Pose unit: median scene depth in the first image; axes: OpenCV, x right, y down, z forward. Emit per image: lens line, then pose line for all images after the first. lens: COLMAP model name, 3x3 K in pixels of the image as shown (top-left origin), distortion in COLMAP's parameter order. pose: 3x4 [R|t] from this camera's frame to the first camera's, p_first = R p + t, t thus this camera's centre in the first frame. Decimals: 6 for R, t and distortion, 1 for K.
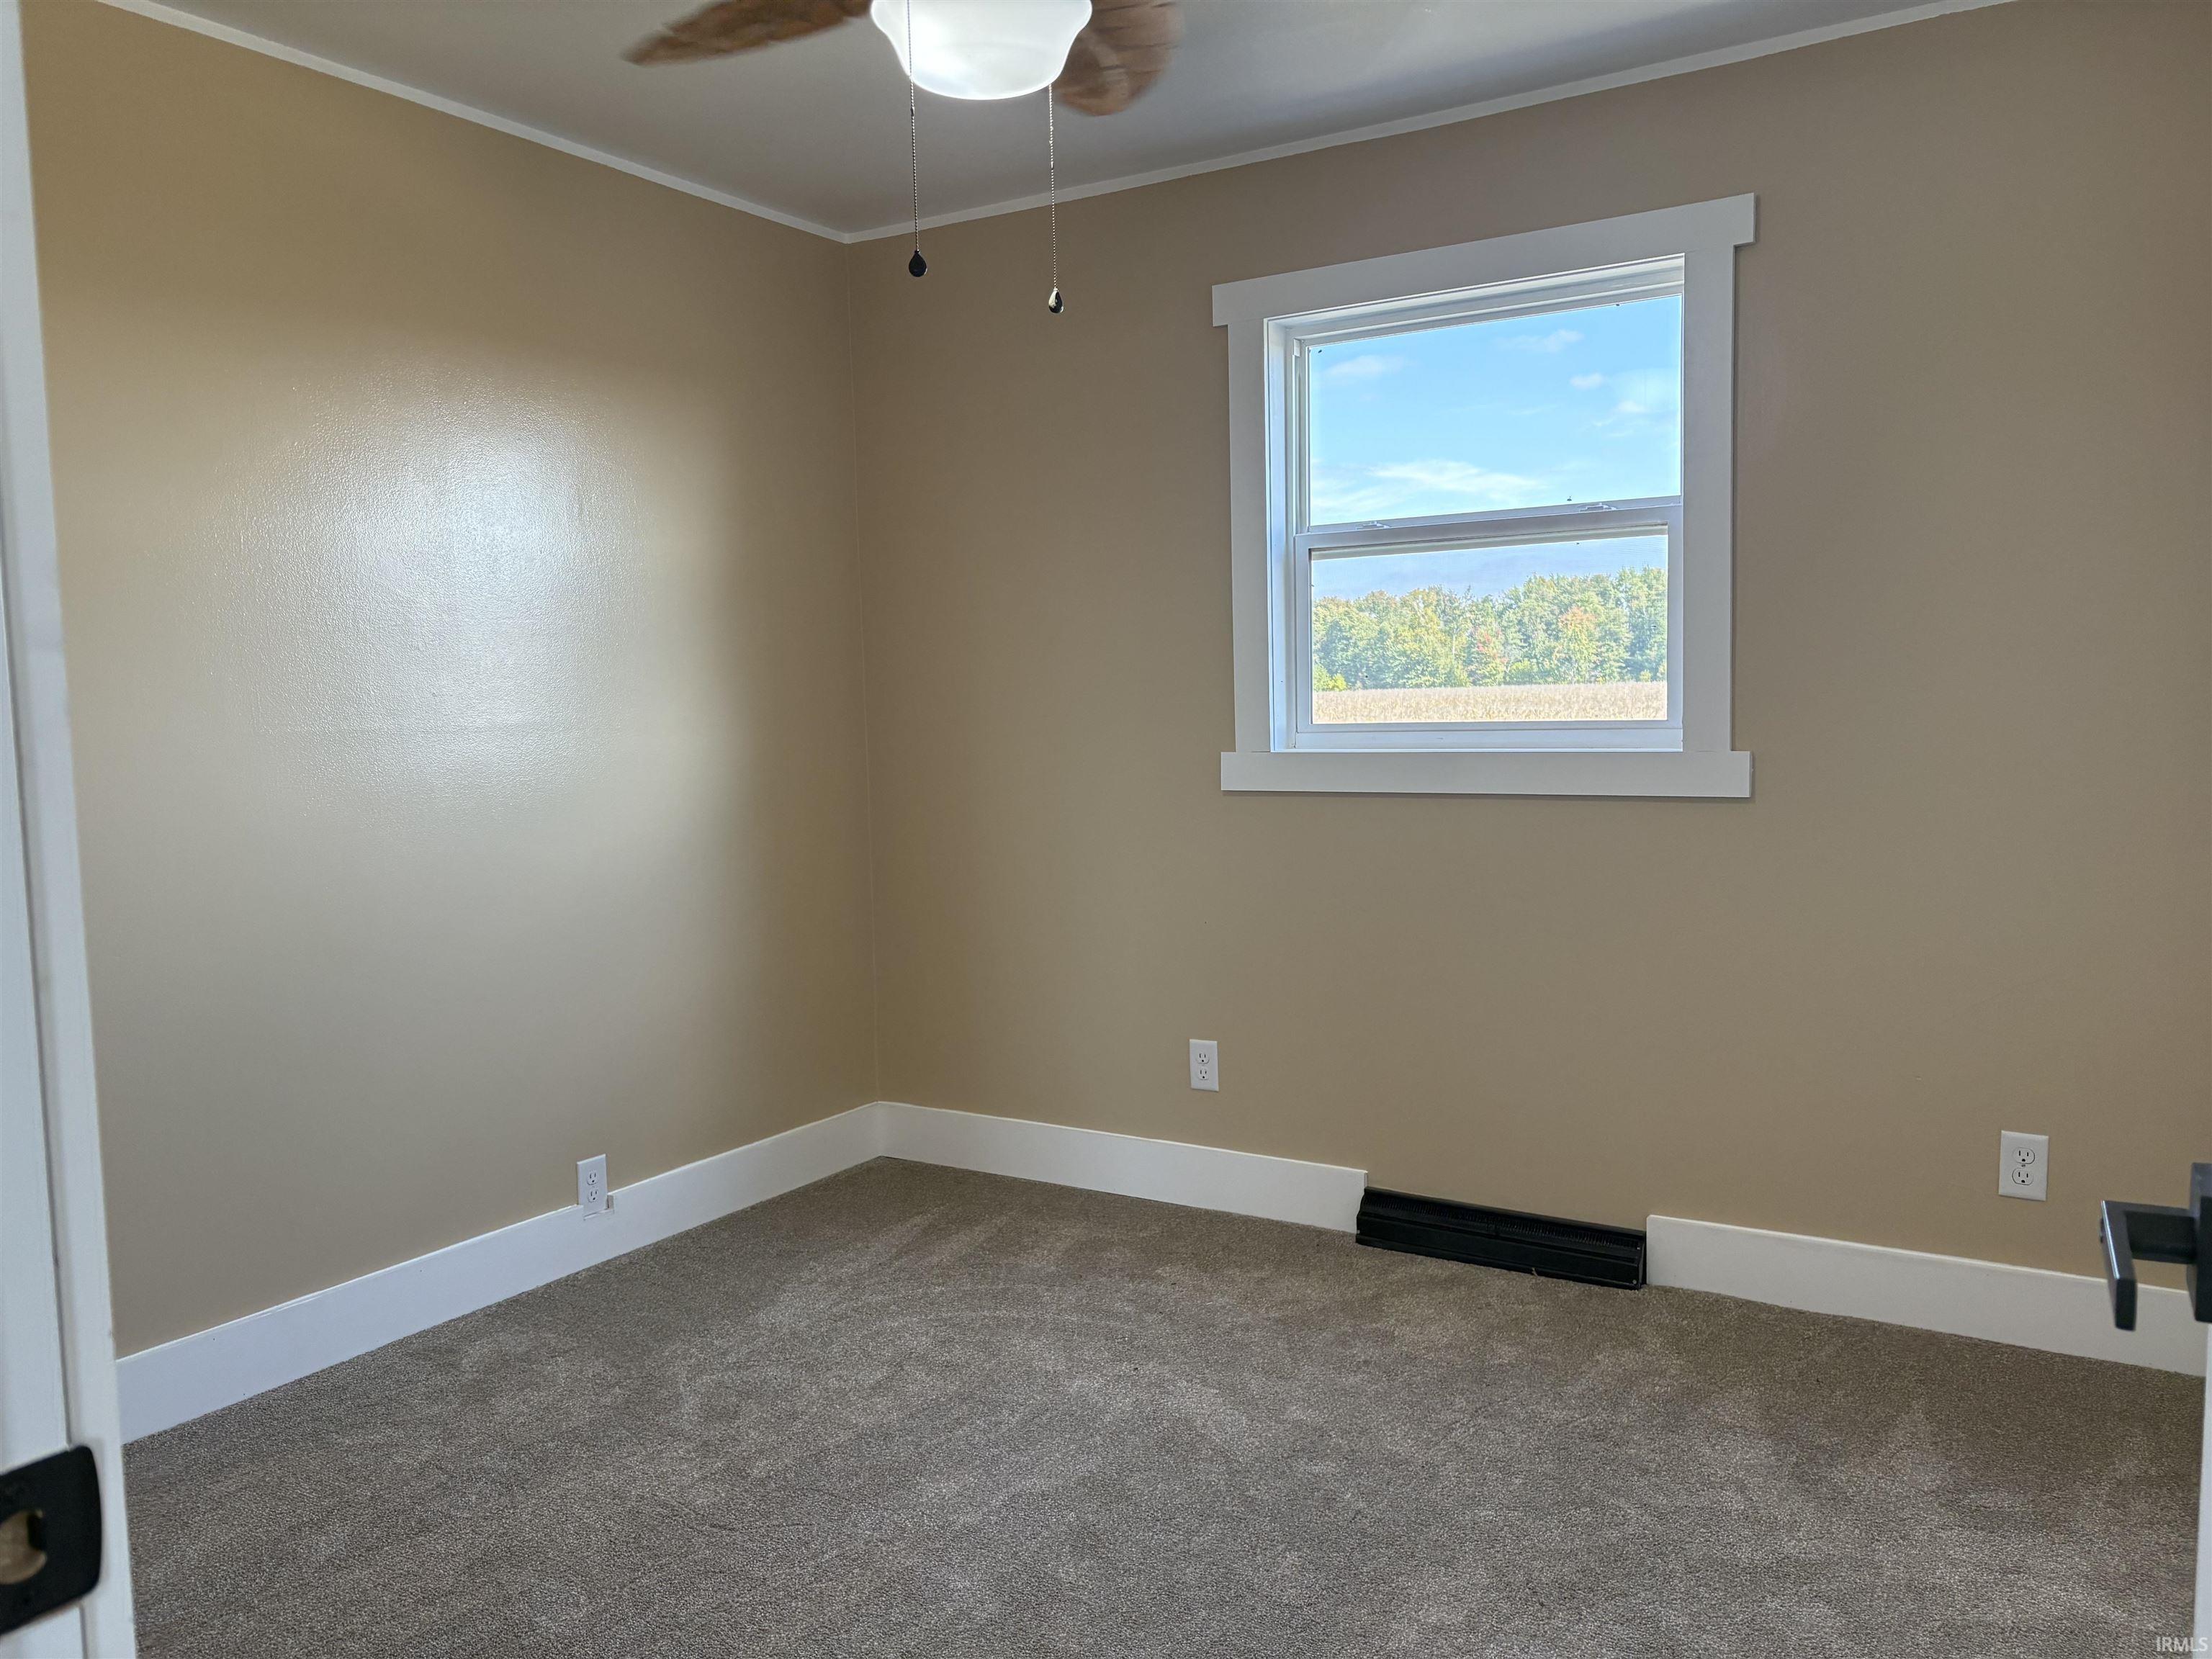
lens RADIAL K [[1679.8, 0, 1161.2], [0, 1679.8, 821.2], [0, 0, 1]] dist [0.041345, -0.042737]
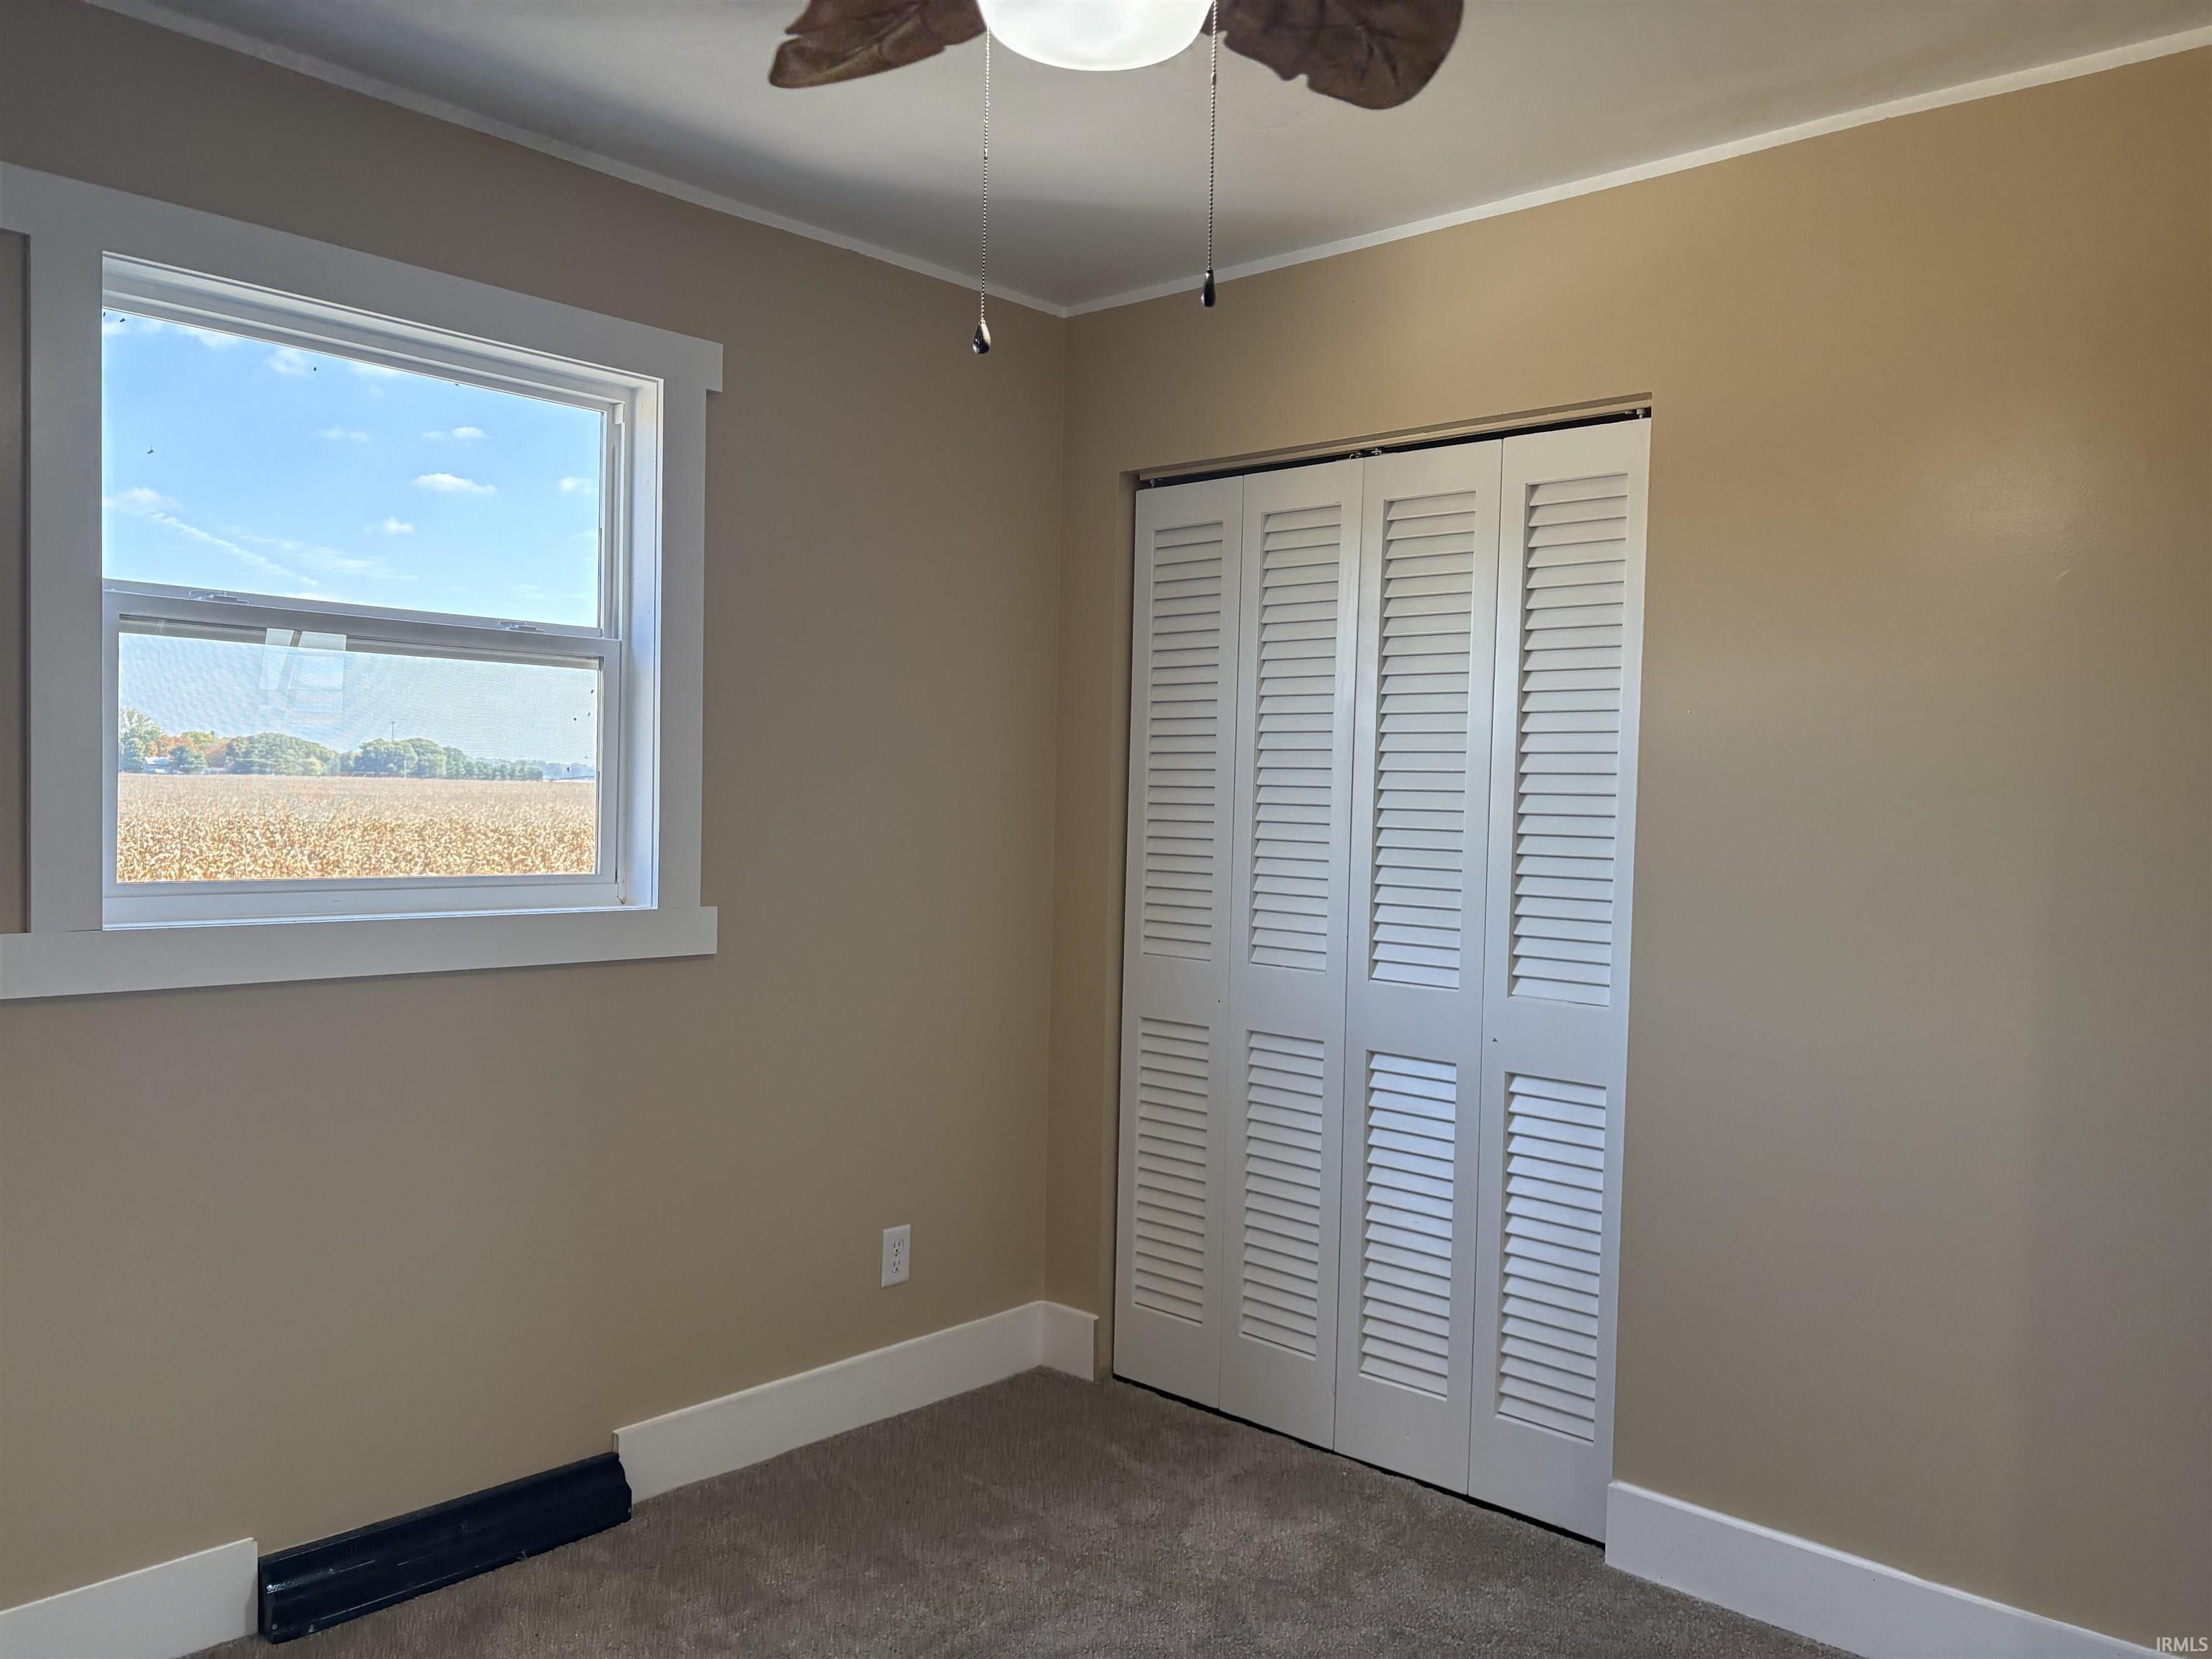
lens RADIAL K [[1679.8, 0, 1100.2], [0, 1679.8, 840.2], [0, 0, 1]] dist [0.041345, -0.042737]
pose [[0.188764, -0.002058, 0.982020, -0.576613], [0.044662, 0.998981, -0.006492, -0.064870], [-0.981006, 0.045084, 0.188664, 0.609507]]
